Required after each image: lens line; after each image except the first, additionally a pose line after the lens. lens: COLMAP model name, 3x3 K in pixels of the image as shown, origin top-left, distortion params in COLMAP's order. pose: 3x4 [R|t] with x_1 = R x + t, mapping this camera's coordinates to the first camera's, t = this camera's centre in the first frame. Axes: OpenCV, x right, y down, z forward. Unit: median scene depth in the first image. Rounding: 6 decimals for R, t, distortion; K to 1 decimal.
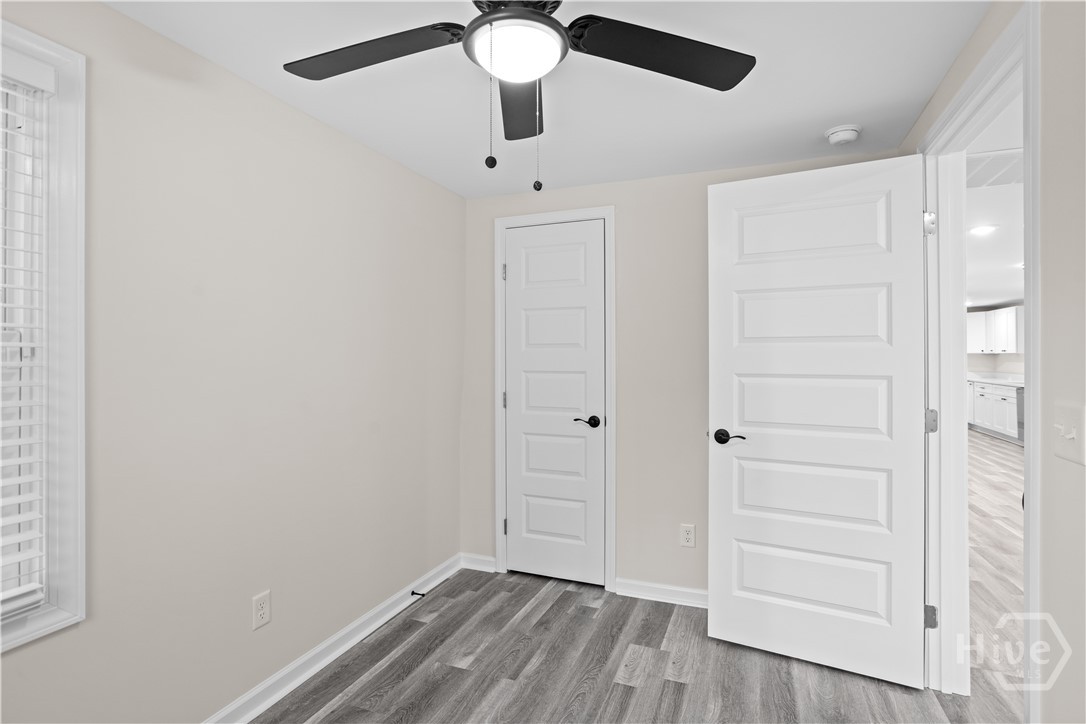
lens RADIAL K [[536.1, 0, 548.5], [0, 536.1, 355.0], [0, 0, 1]] dist [-0.000535, 0.000055]
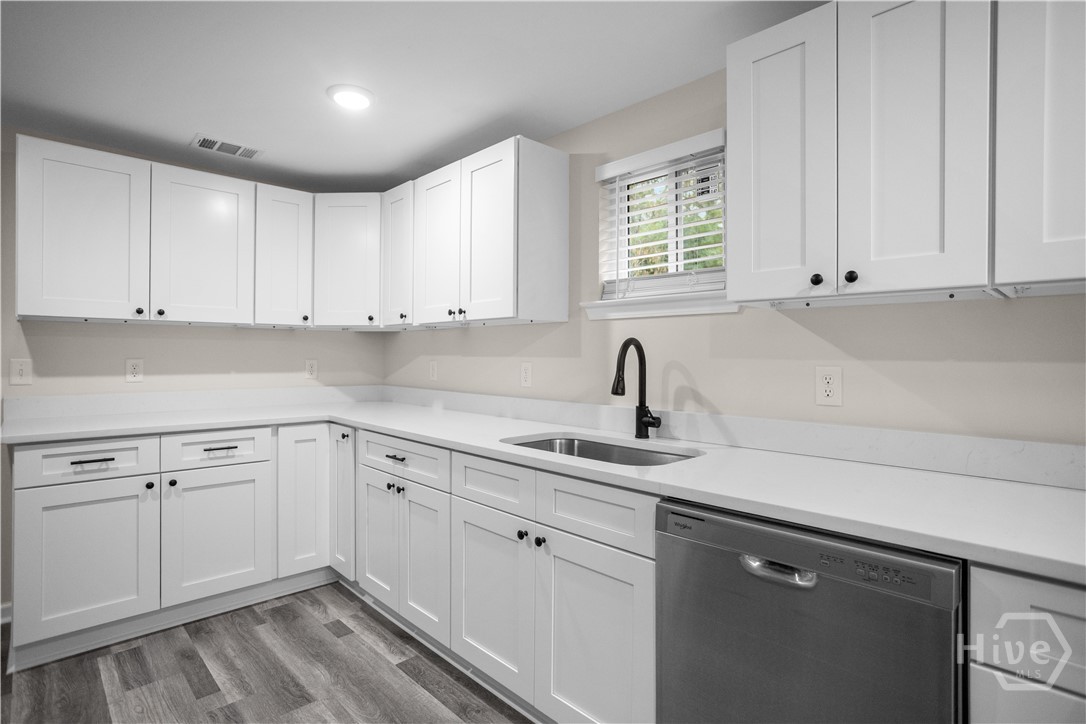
lens RADIAL K [[536.1, 0, 548.5], [0, 536.1, 355.0], [0, 0, 1]] dist [-0.000535, 0.000055]
pose [[0.427898, 0.006876, 0.903801, 0.605353], [-0.006490, 0.999969, -0.004535, 0.014376], [-0.903804, -0.003925, 0.427930, 0.816147]]
